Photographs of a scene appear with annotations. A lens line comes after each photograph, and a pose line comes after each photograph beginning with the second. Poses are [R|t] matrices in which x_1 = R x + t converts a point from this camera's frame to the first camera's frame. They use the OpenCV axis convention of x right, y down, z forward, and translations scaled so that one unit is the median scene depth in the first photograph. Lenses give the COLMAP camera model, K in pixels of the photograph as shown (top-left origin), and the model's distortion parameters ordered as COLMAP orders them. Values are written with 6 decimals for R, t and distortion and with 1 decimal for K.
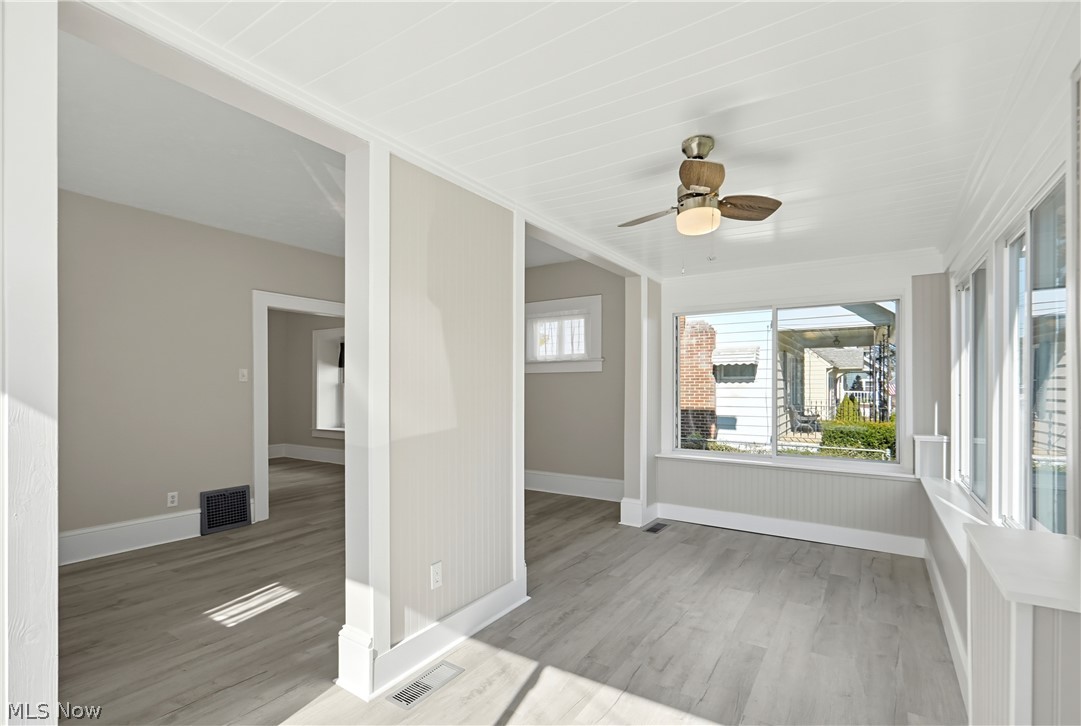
lens RADIAL K [[493.3, 0, 539.5], [0, 493.3, 385.1], [0, 0, 1]] dist [-0.004234, 0.001695]
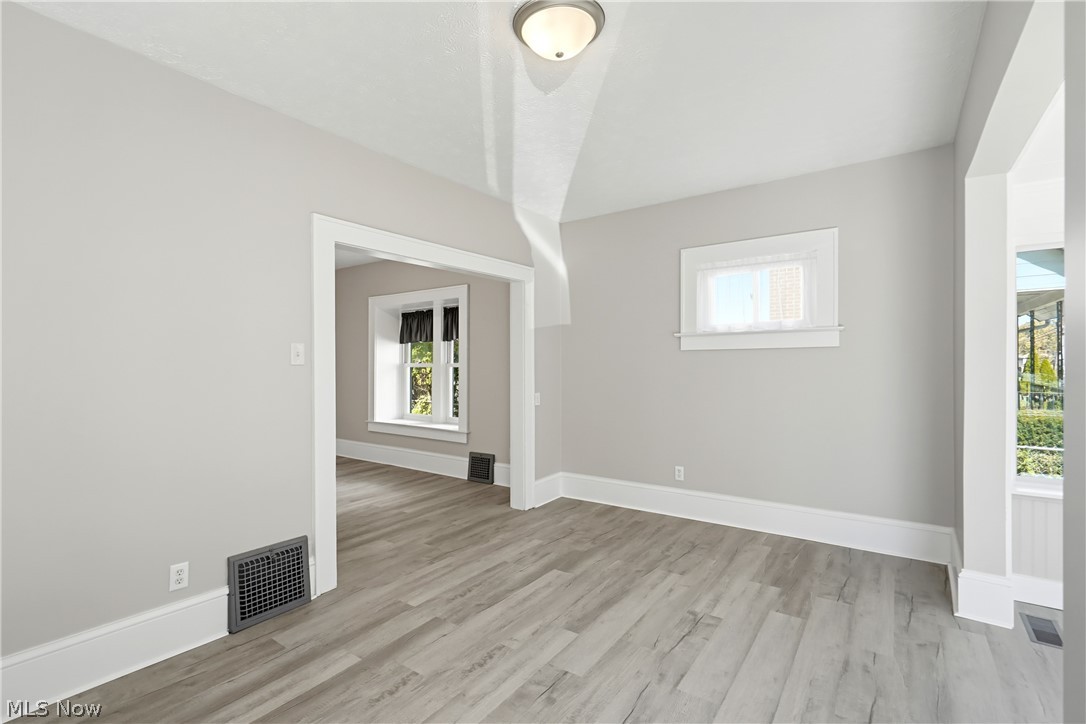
lens RADIAL K [[495.6, 0, 544.0], [0, 495.6, 359.3], [0, 0, 1]] dist [-0.004234, 0.001695]
pose [[0.999206, -0.001923, -0.039794, -0.274359], [0.001585, 0.999962, -0.008526, -0.006642], [0.039809, 0.008456, 0.999172, 0.402943]]
